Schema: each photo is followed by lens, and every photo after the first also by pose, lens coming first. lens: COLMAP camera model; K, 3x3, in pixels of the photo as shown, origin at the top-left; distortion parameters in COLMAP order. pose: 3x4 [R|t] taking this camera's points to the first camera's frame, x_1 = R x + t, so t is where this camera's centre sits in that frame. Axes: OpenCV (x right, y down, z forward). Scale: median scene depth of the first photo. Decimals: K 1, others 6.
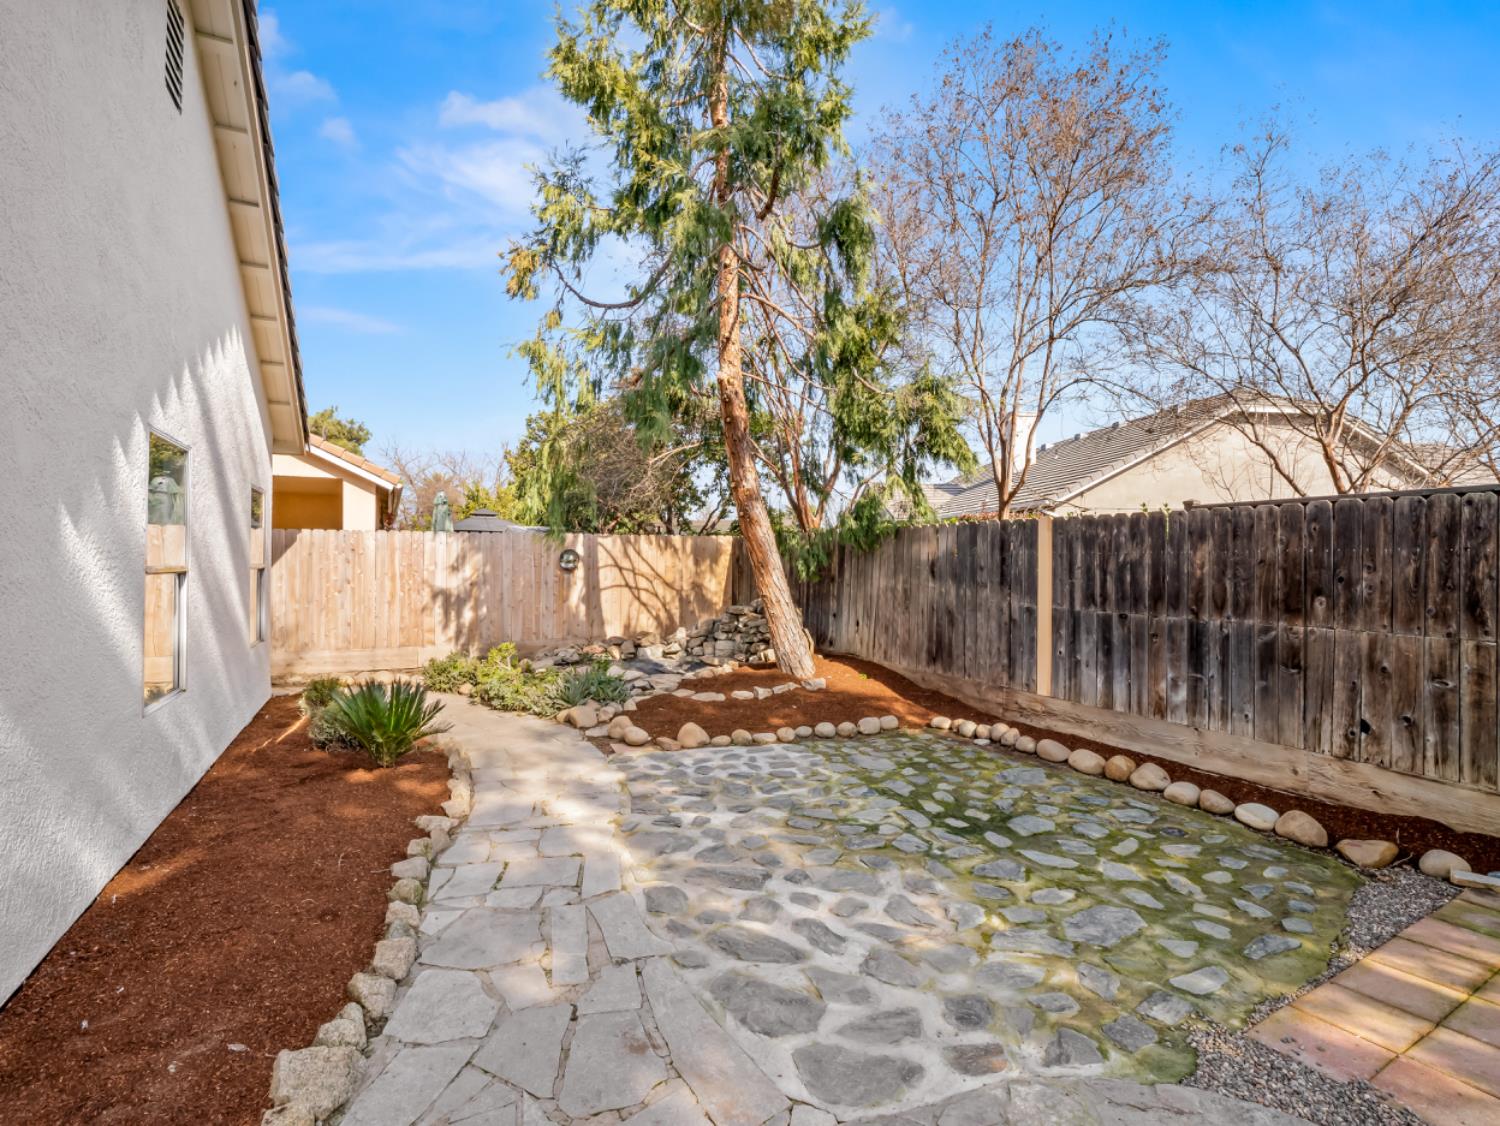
lens RADIAL K [[714.2, 0, 712.6], [0, 714.2, 566.4], [0, 0, 1]] dist [0.017168, -0.000036]
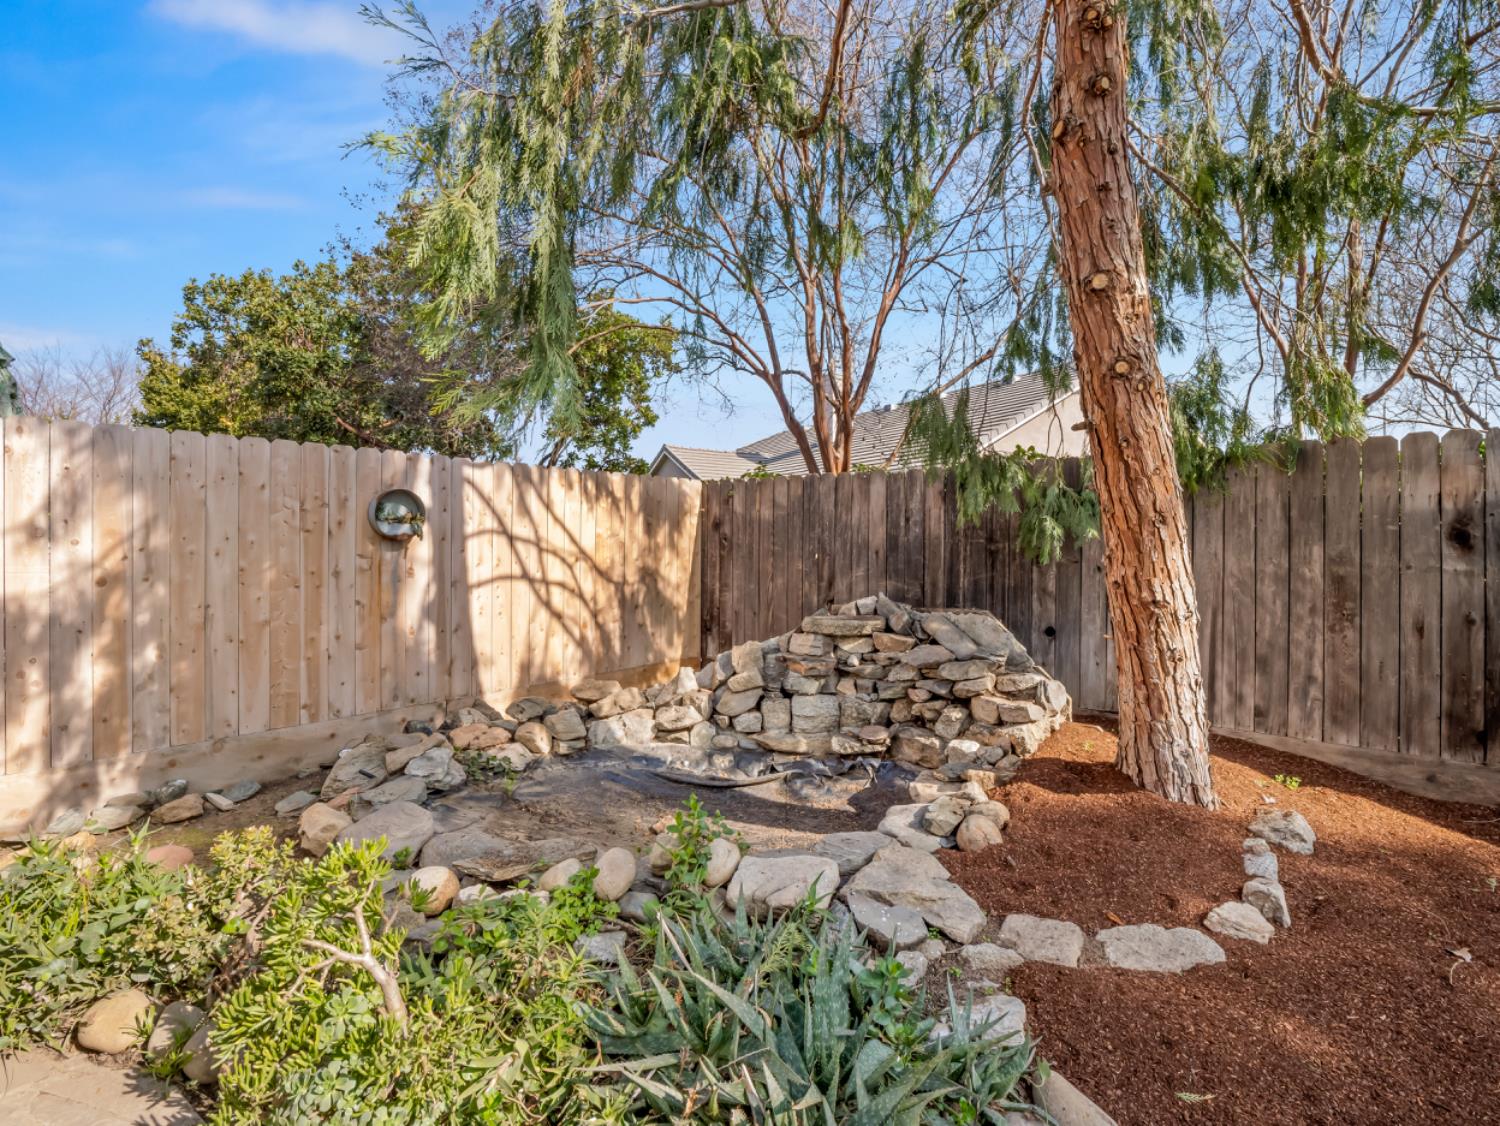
lens RADIAL K [[744.3, 0, 744.4], [0, 744.3, 558.2], [0, 0, 1]] dist [-0.010884, -0.000393]
pose [[0.909280, -0.007436, 0.416119, -0.190909], [0.001786, 0.999901, 0.013965, 0.009066], [-0.416181, -0.011955, 0.909203, 0.516528]]
